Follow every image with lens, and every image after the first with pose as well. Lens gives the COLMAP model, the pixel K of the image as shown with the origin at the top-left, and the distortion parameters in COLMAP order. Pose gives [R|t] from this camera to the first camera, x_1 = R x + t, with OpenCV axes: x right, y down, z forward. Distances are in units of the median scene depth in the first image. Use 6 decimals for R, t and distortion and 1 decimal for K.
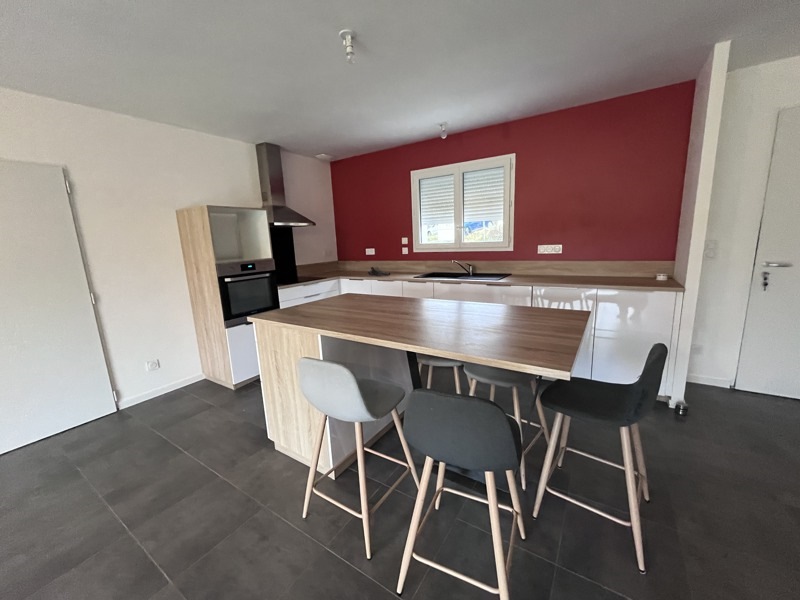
lens RADIAL K [[320.8, 0, 397.3], [0, 320.8, 299.0], [0, 0, 1]] dist [-0.000620, 0.000024]
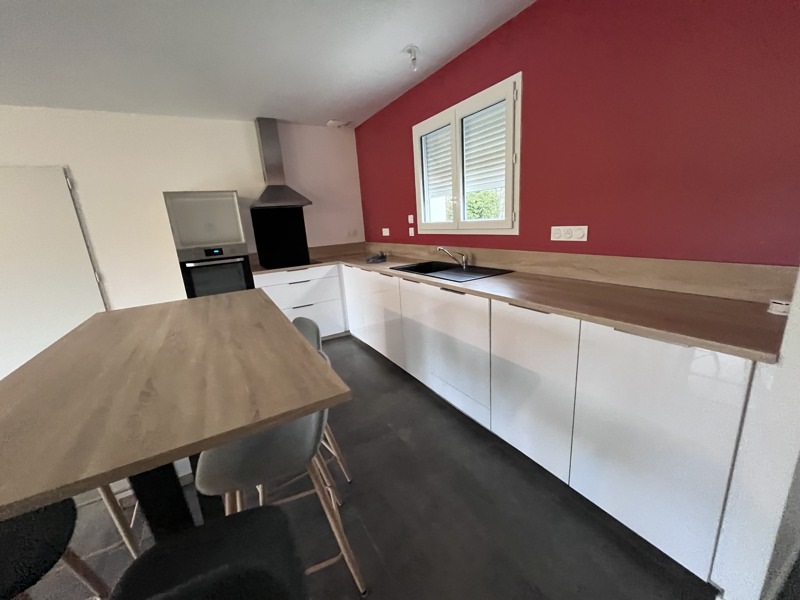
lens RADIAL K [[320.8, 0, 401.7], [0, 320.8, 300.7], [0, 0, 1]] dist [-0.000620, 0.000024]
pose [[0.894673, 0.093379, -0.436852, 0.430505], [-0.052708, 0.993144, 0.104344, -0.072143], [0.443600, -0.070328, 0.893461, 0.305374]]
